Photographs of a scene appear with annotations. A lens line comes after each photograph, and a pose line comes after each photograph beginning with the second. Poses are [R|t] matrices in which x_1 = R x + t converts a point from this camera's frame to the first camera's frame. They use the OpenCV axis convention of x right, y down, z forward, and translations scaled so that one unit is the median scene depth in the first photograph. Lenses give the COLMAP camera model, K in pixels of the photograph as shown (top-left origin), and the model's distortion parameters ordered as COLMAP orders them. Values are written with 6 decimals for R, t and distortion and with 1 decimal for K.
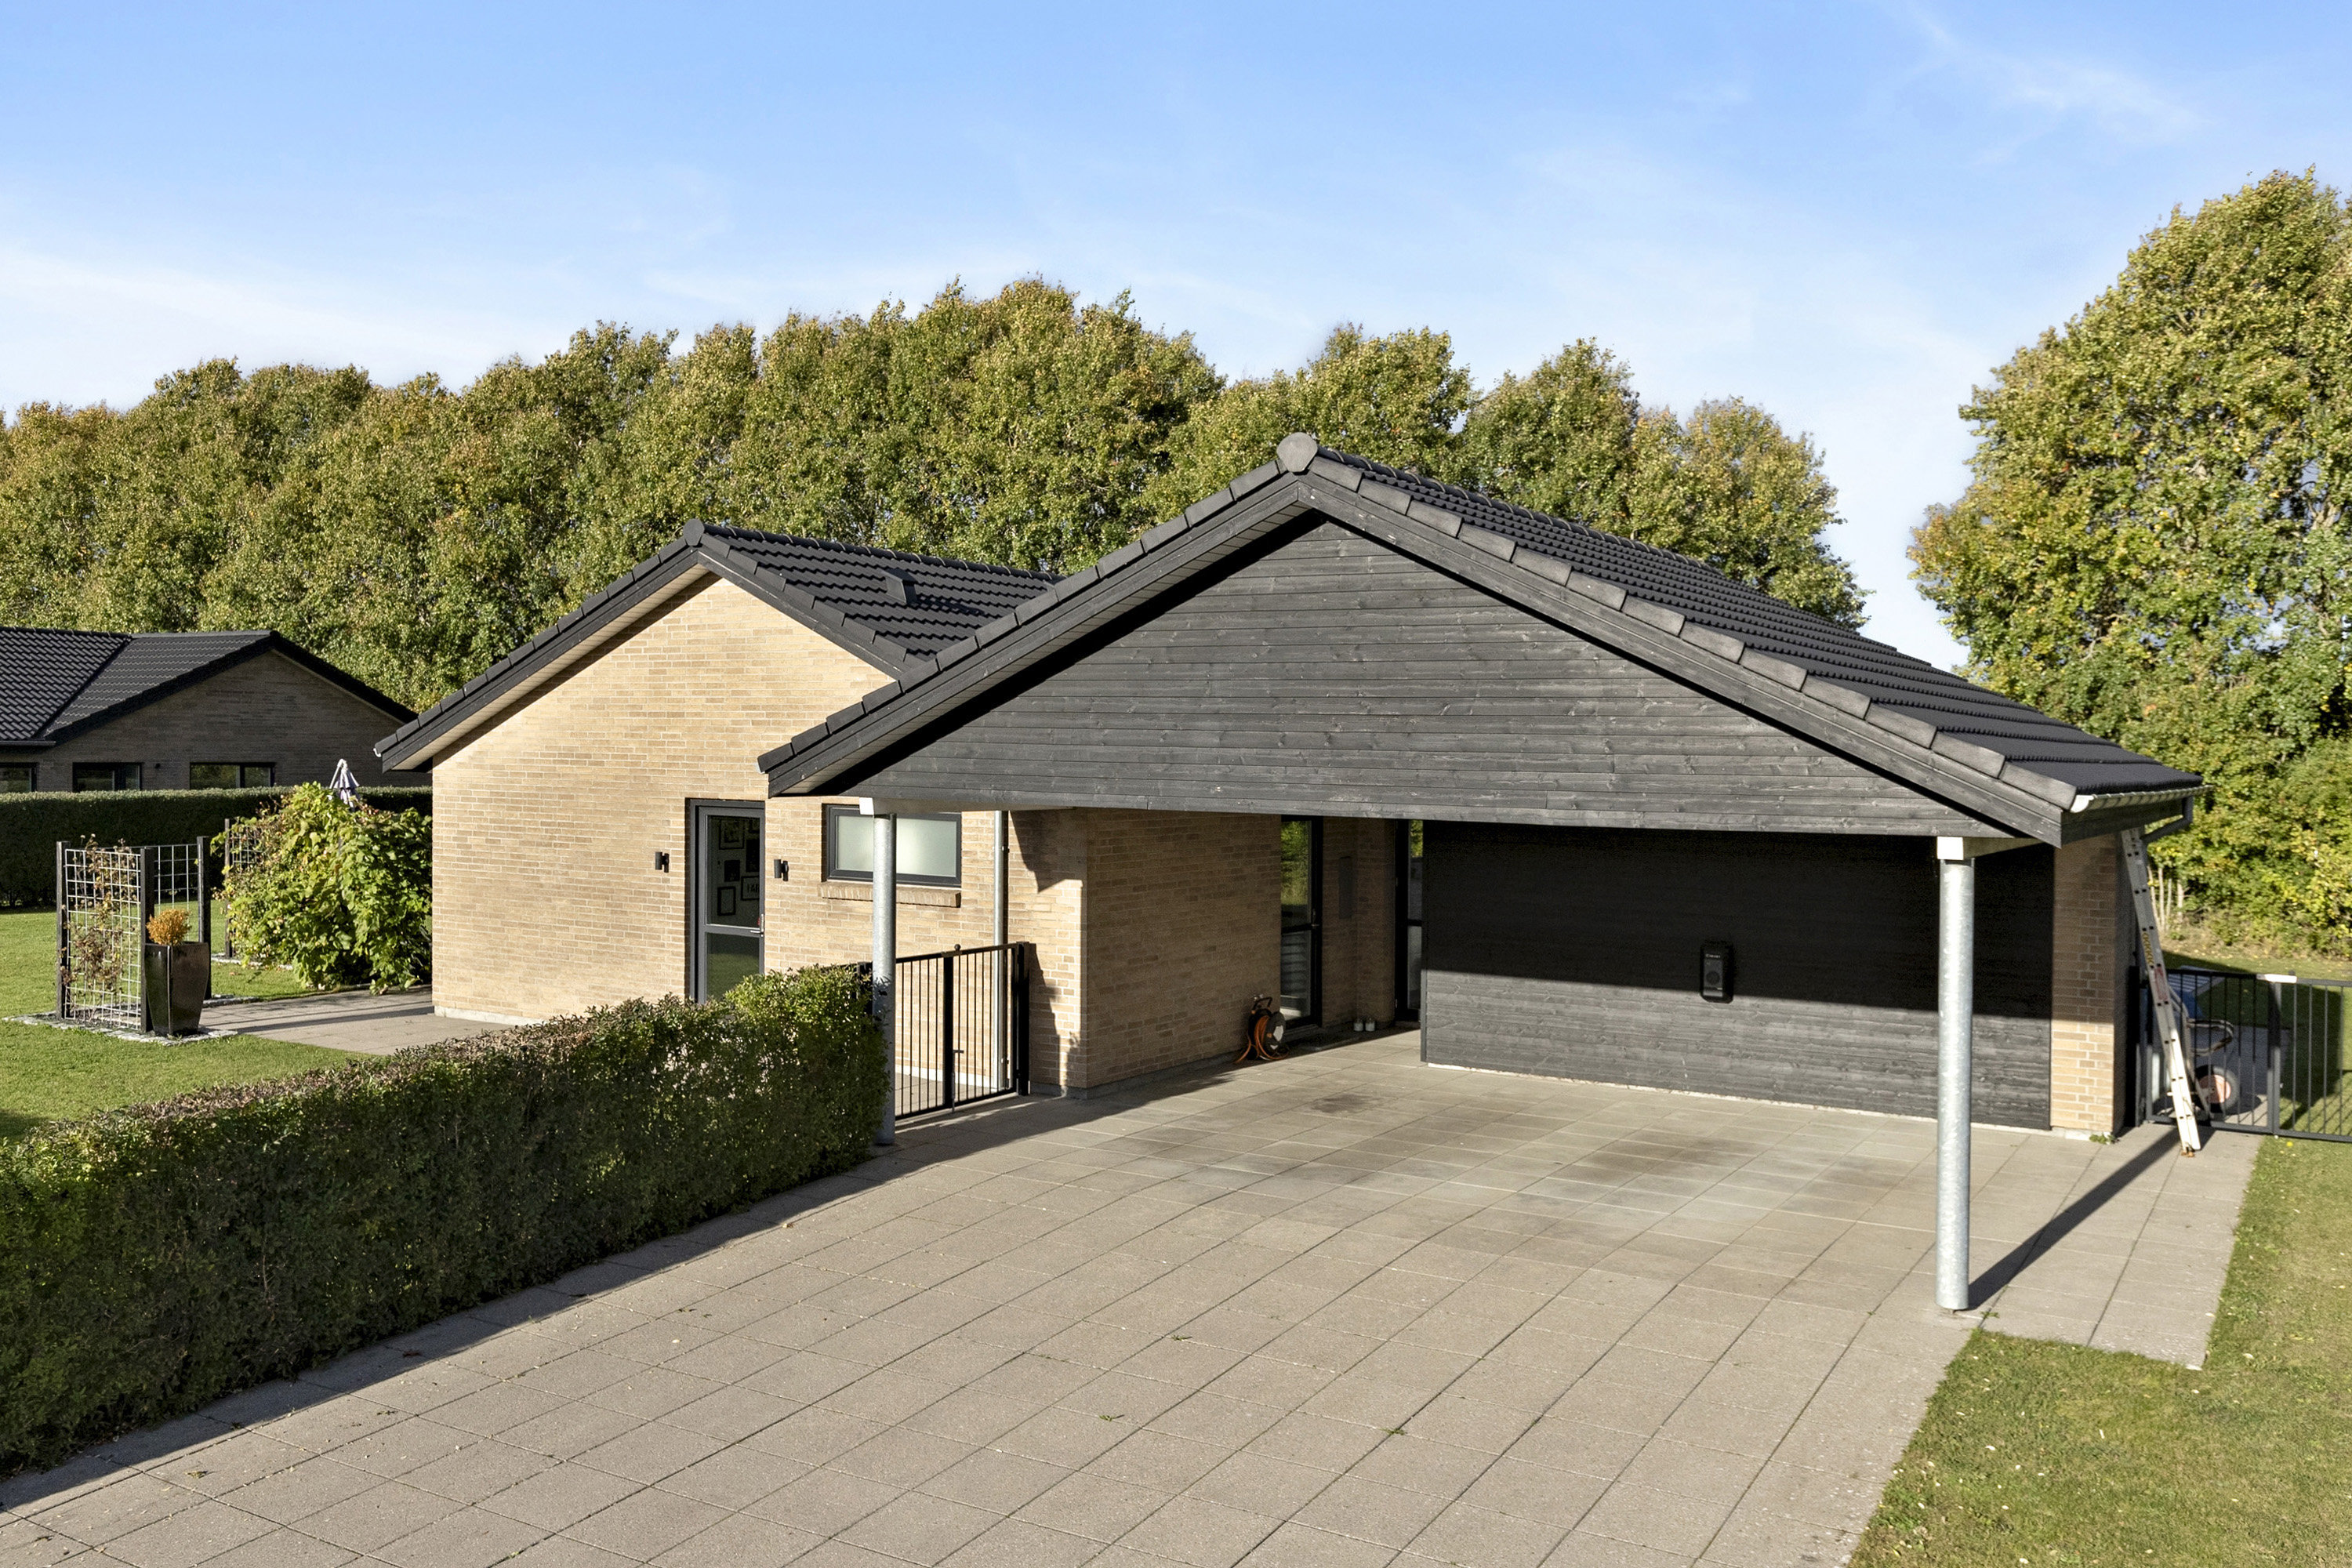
lens RADIAL K [[1913.2, 0, 1170.1], [0, 1913.2, 729.8], [0, 0, 1]] dist [-0.017619, -0.003651]
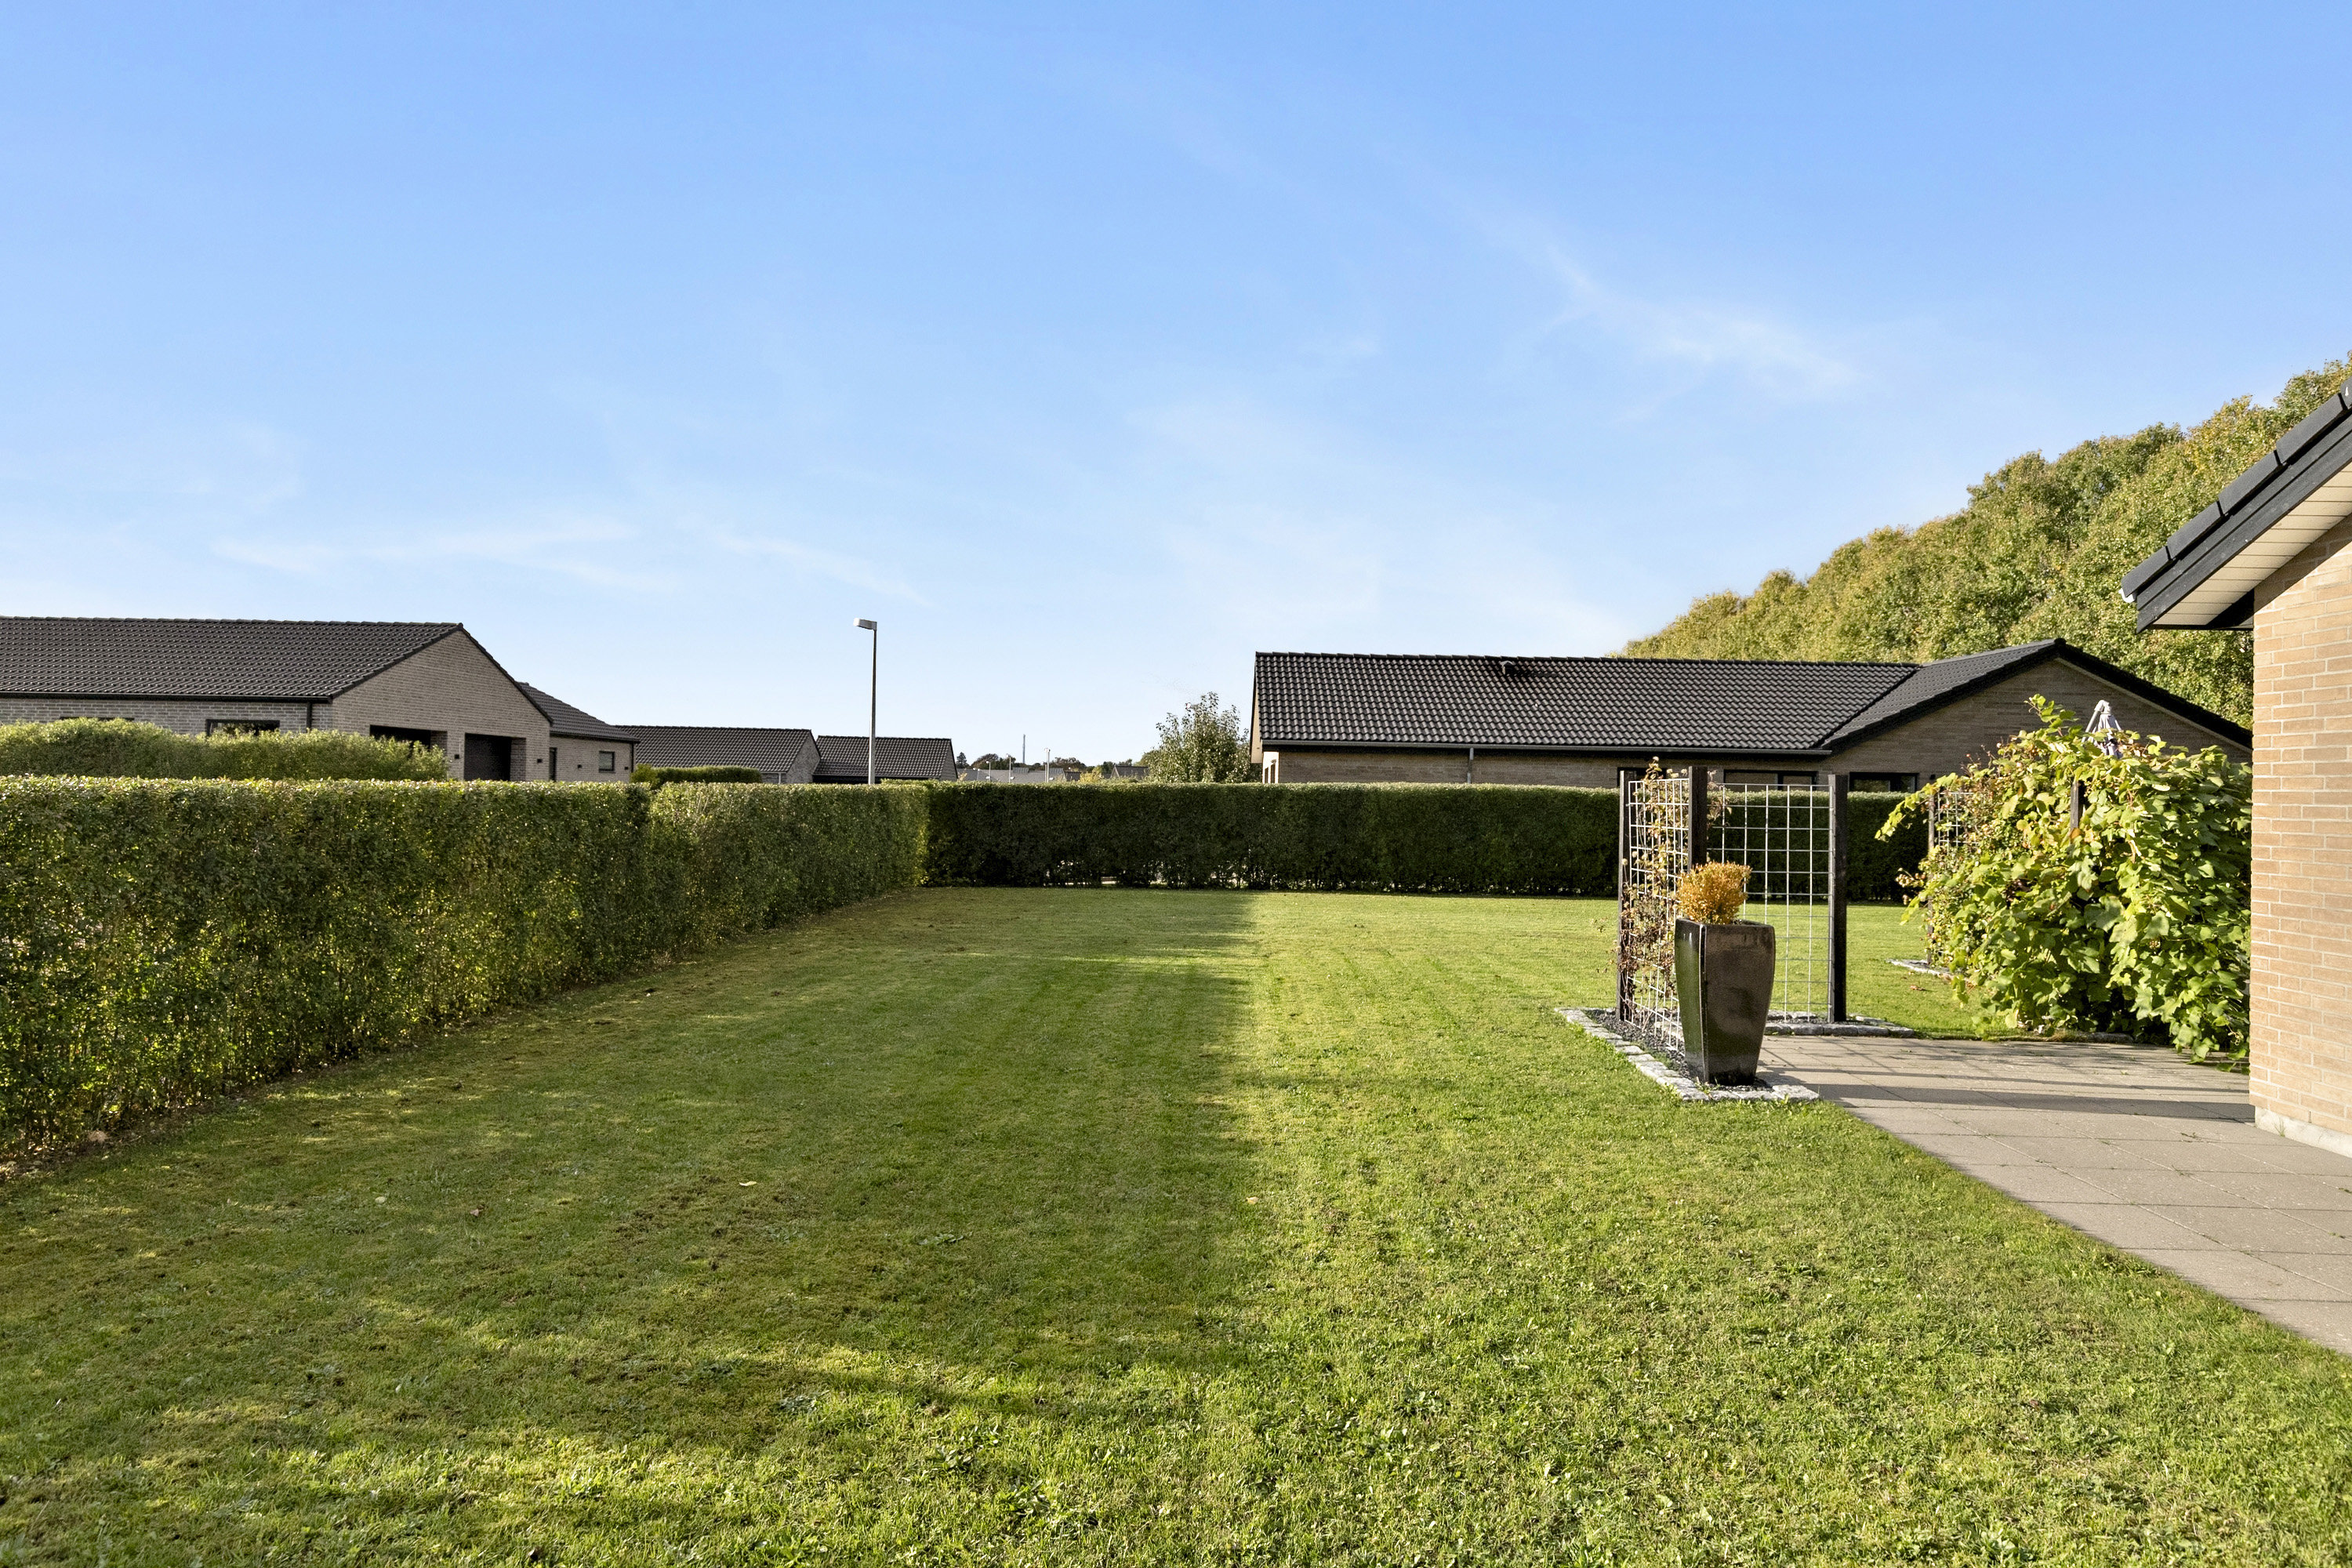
lens RADIAL K [[1277.2, 0, 1176.0], [0, 1277.2, 784.0], [0, 0, 1]] dist [-0.036498, 0.000492]
pose [[0.467835, -0.007921, -0.883780, -0.198188], [-0.013303, 0.999783, -0.016002, 0.060490], [0.883715, 0.019244, 0.467629, 0.513274]]
